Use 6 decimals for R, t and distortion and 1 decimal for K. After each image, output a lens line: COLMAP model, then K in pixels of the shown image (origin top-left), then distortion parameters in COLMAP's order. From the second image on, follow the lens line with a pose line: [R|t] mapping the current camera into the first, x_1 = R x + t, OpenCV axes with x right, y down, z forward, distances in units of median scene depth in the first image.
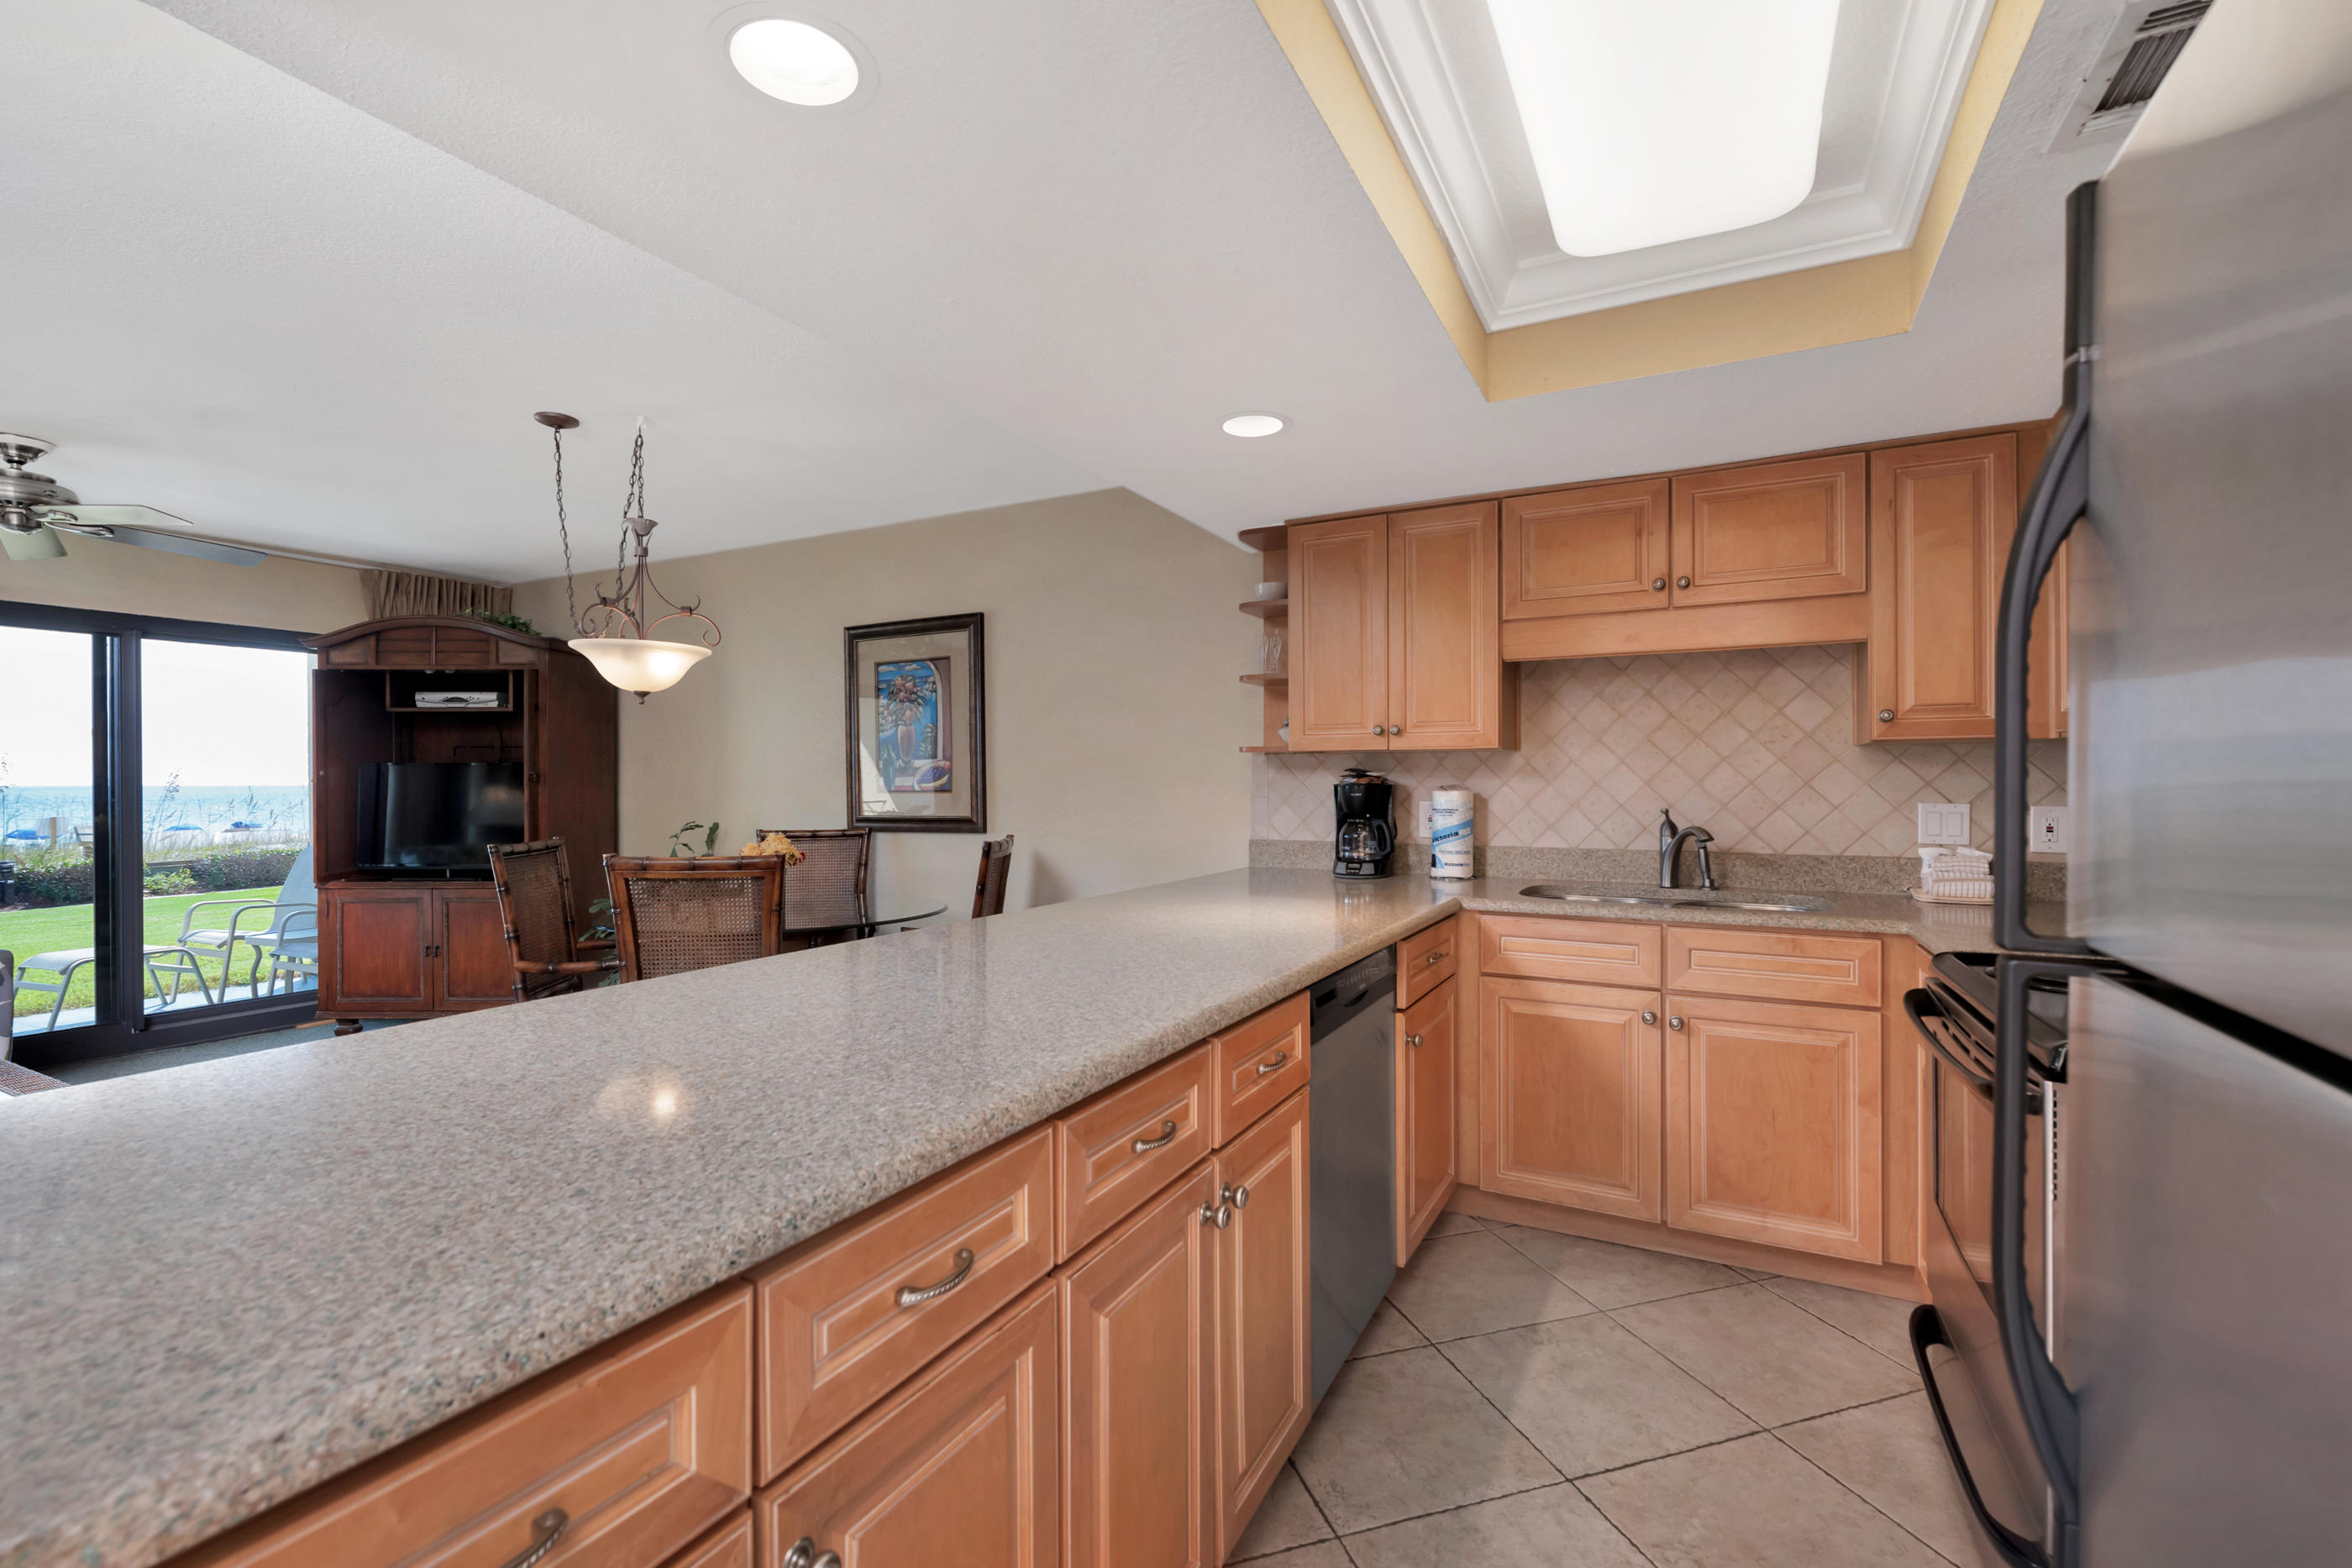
lens RADIAL K [[1007.3, 0, 1195.2], [0, 1007.3, 787.3], [0, 0, 1]] dist [0.000854, -0.005712]
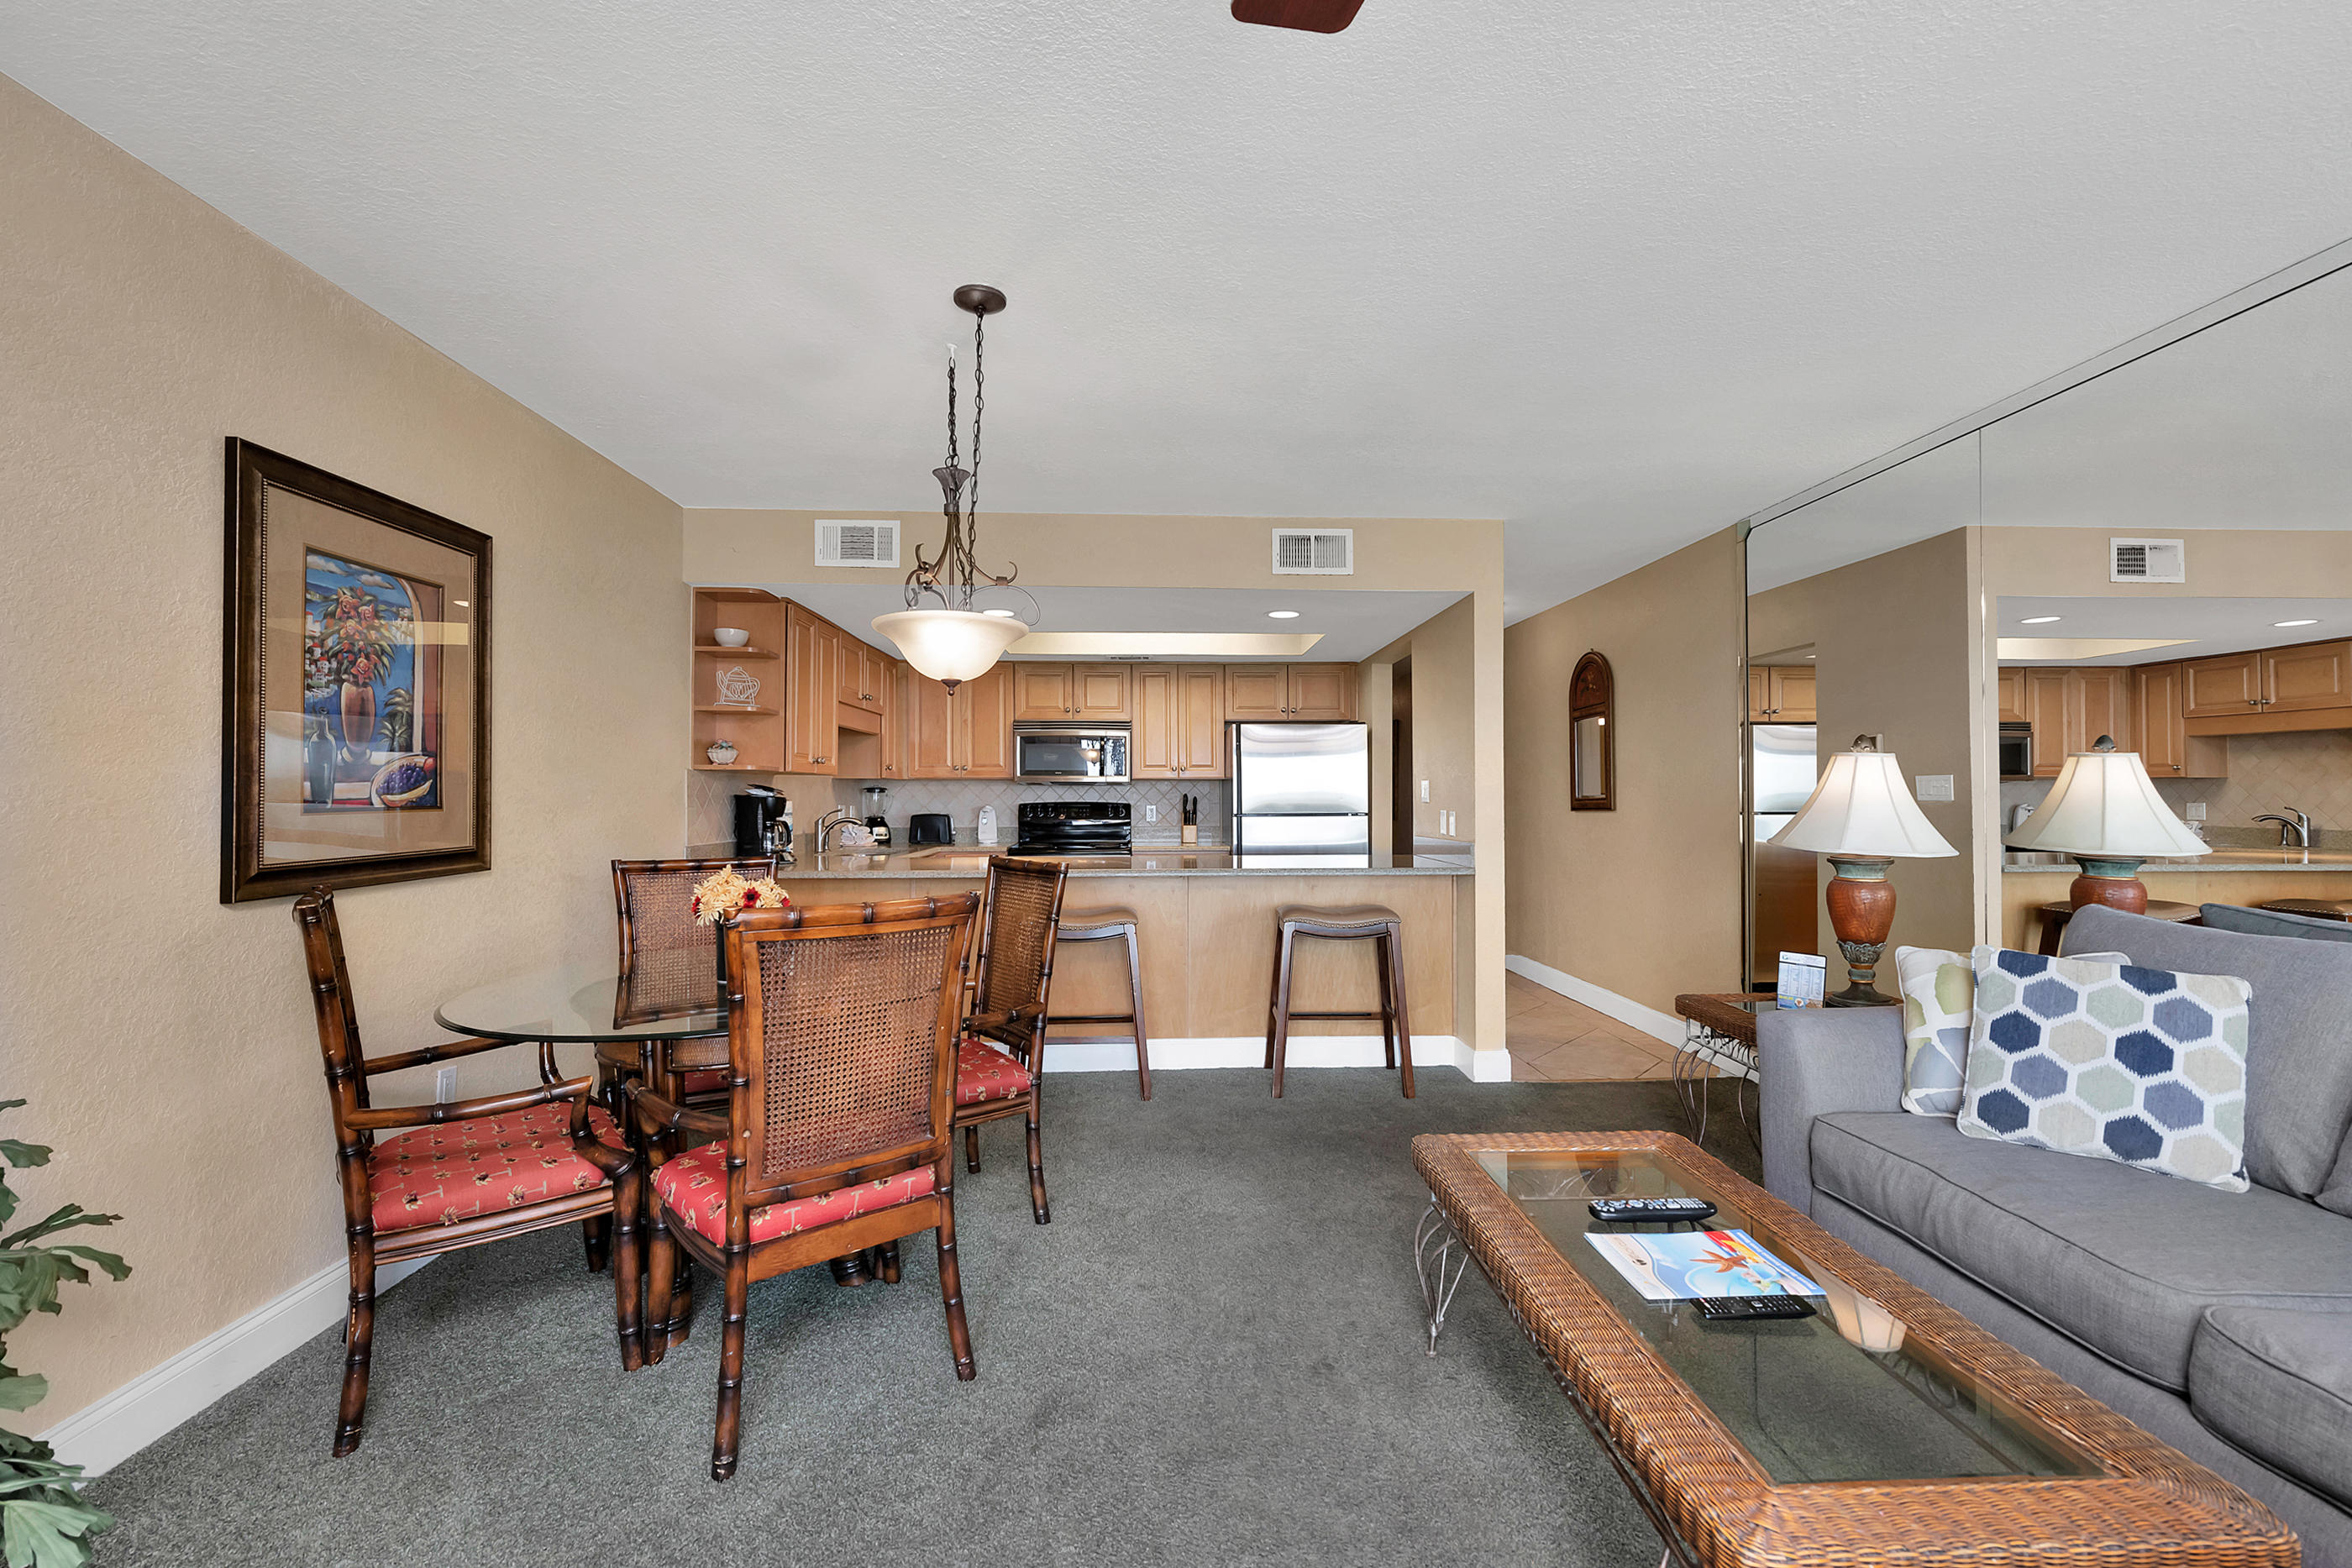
lens RADIAL K [[1007.3, 0, 1195.2], [0, 1007.3, 787.3], [0, 0, 1]] dist [0.000854, -0.005712]
pose [[-0.476803, 0.014962, 0.878883, -0.960450], [0.003459, 0.999879, -0.015145, 0.001971], [-0.879003, -0.004182, -0.476798, 0.865967]]
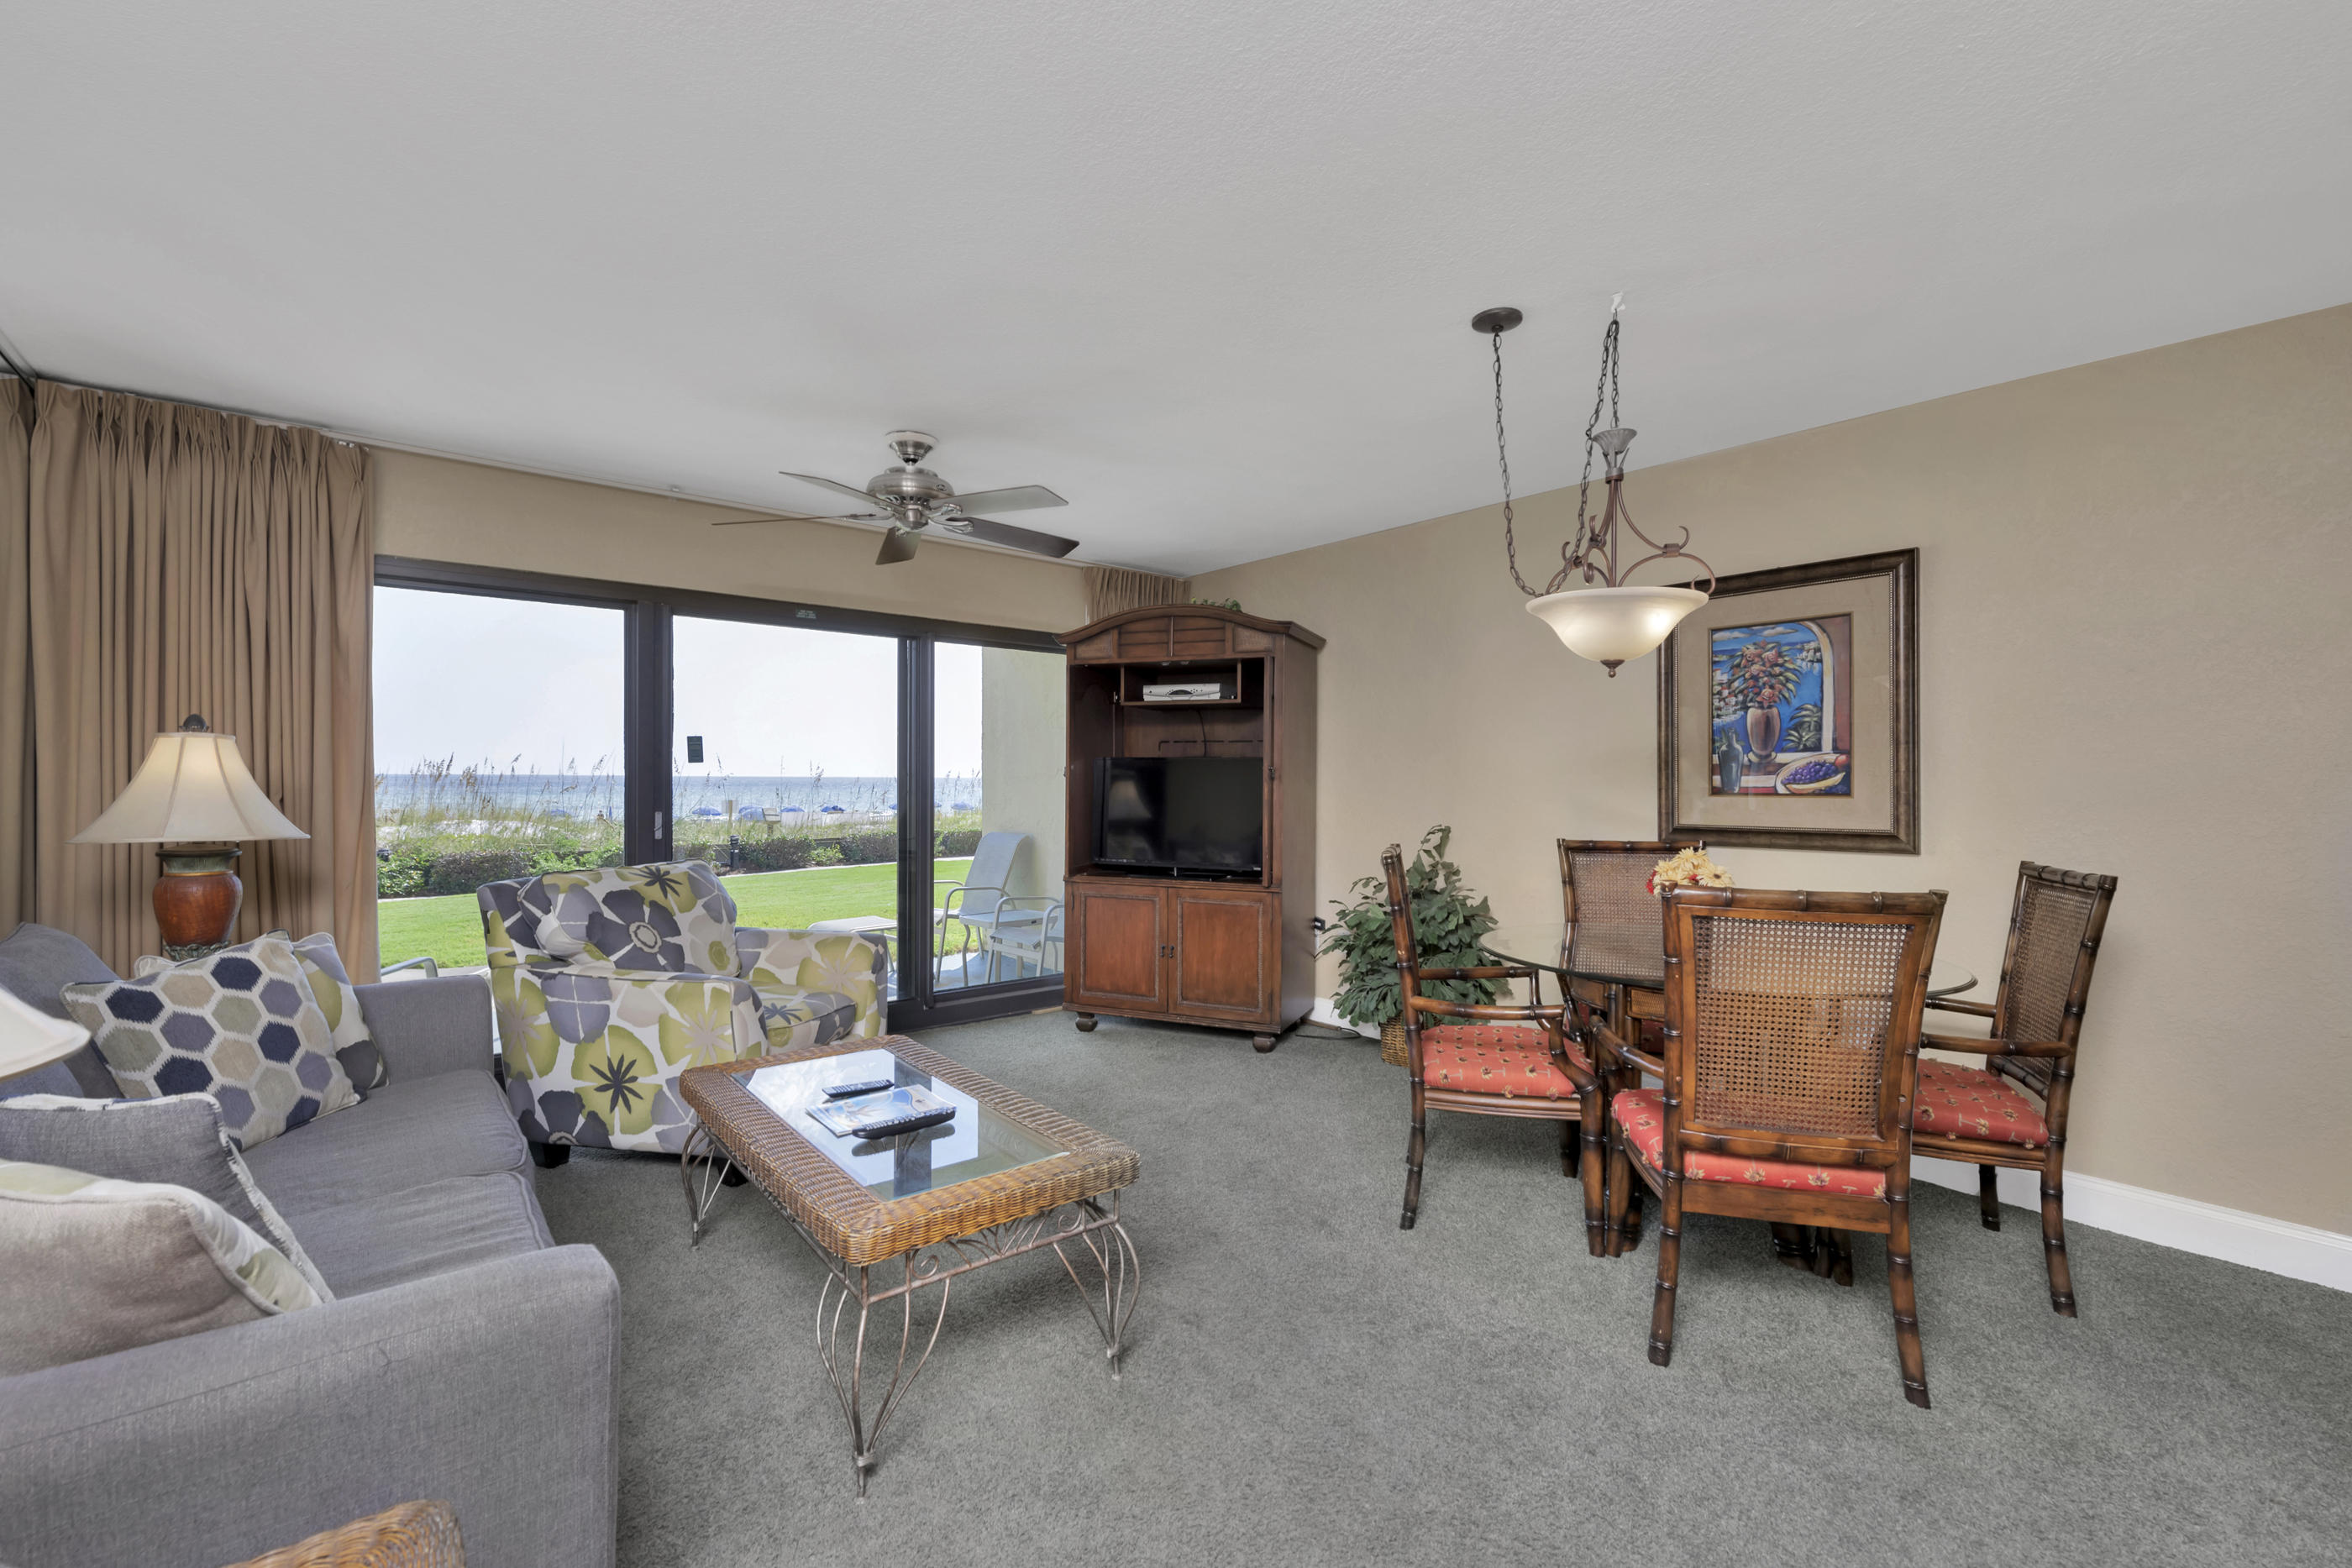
lens RADIAL K [[999.3, 0, 1176.0], [0, 999.3, 784.0], [0, 0, 1]] dist [0.002319, -0.004752]
pose [[0.915024, 0.011444, -0.403238, -0.387799], [-0.012210, 0.999925, 0.000673, 0.000921], [0.403215, 0.004308, 0.915095, 0.129407]]
